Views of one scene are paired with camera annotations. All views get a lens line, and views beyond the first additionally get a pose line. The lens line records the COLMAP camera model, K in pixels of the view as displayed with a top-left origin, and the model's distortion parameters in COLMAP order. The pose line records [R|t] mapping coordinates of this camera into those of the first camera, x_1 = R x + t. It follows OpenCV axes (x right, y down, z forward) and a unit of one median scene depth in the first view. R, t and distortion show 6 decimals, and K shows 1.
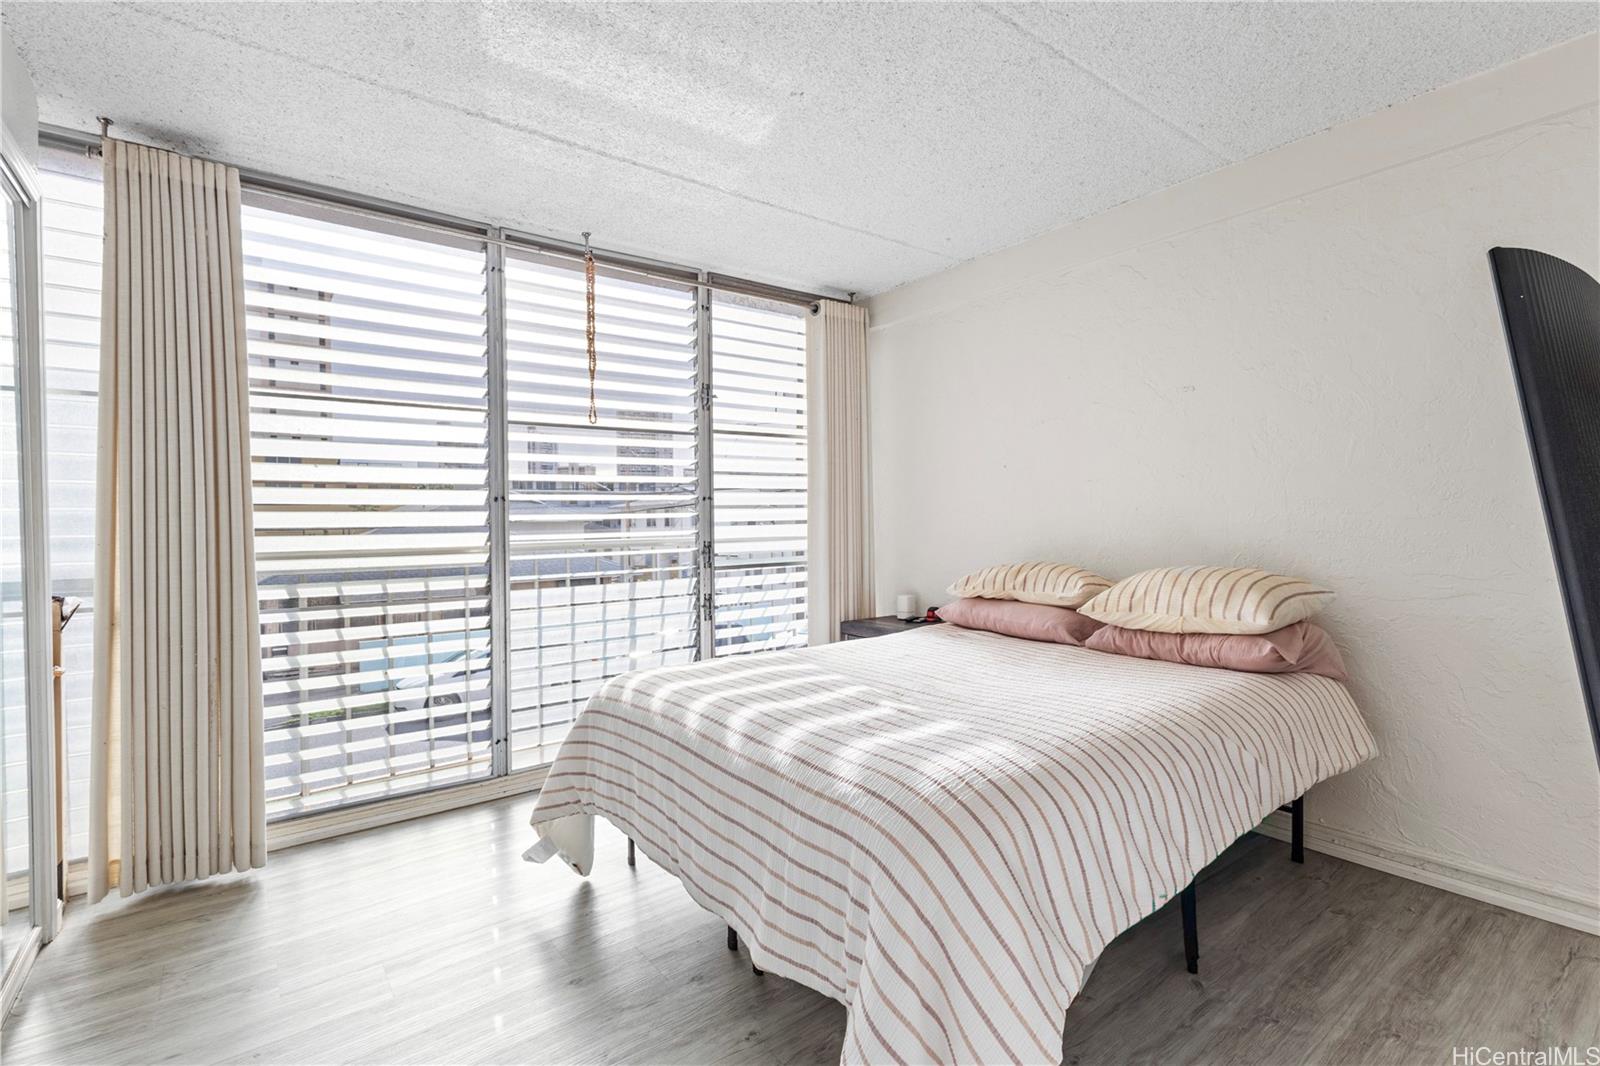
lens RADIAL K [[732.6, 0, 802.1], [0, 732.6, 525.3], [0, 0, 1]] dist [0.000189, -0.000831]
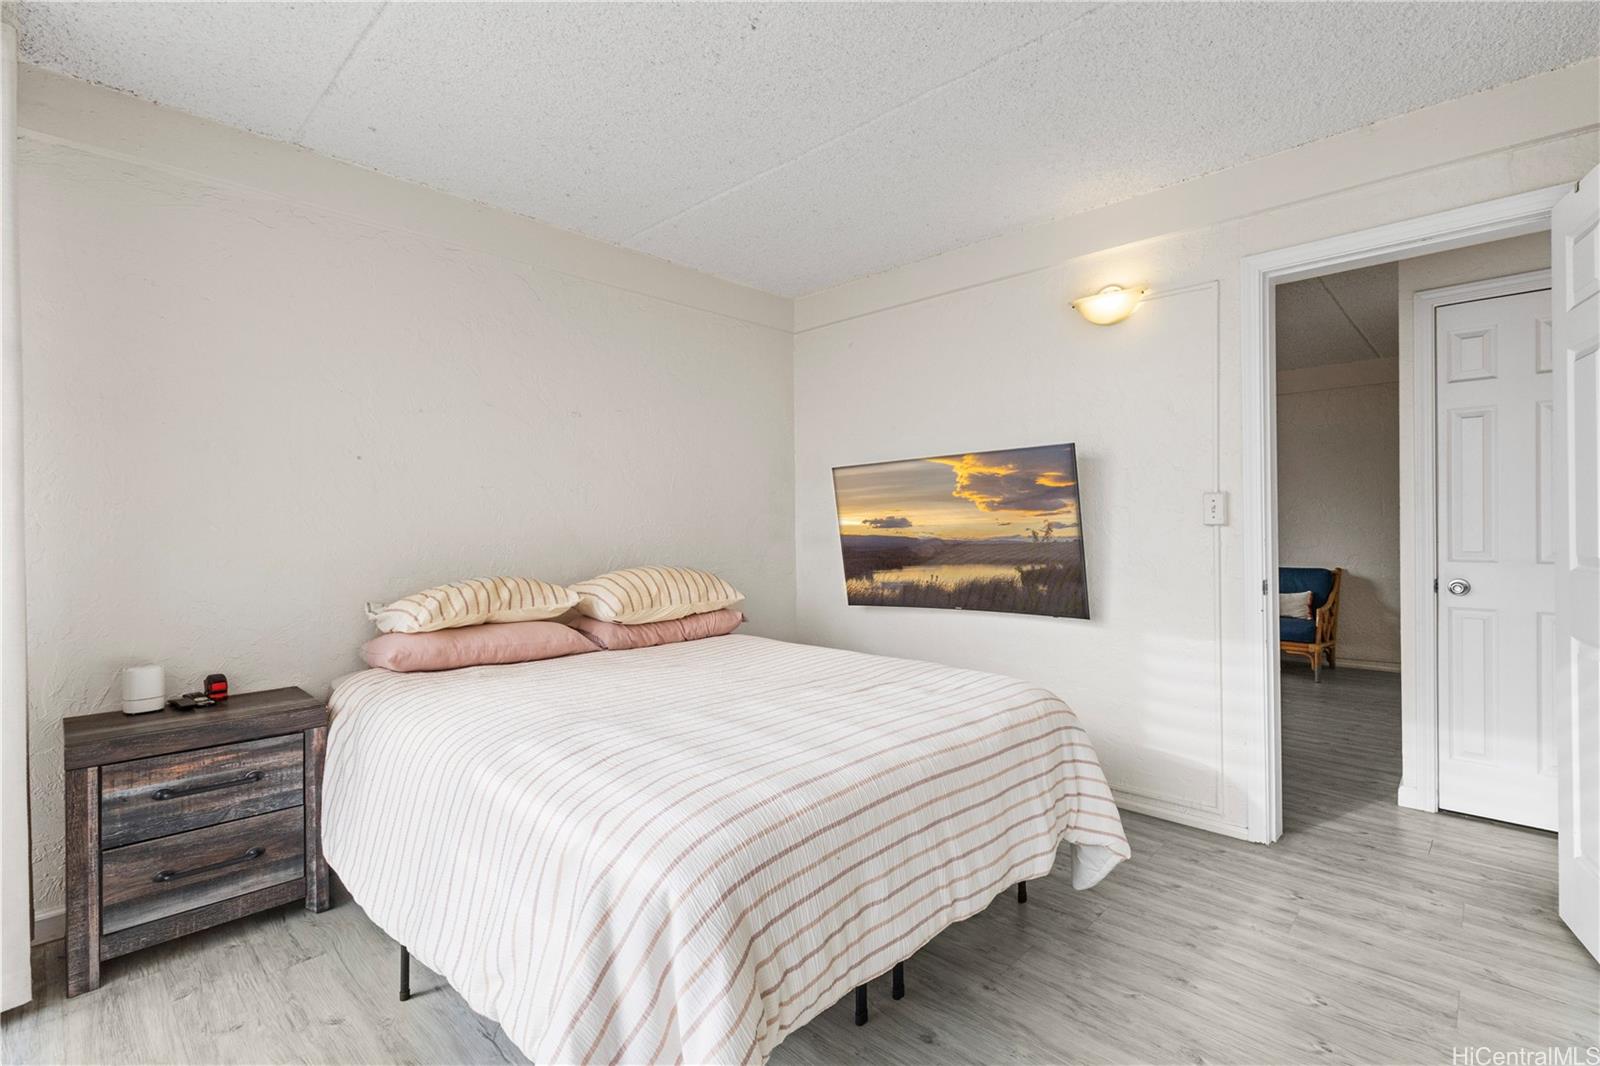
lens RADIAL K [[732.6, 0, 795.3], [0, 732.6, 528.4], [0, 0, 1]] dist [0.000189, -0.000831]
pose [[-0.147680, 0.007762, 0.989005, -0.746853], [0.006363, 0.999956, -0.006898, -0.000124], [-0.989015, 0.005274, -0.147723, 0.944472]]
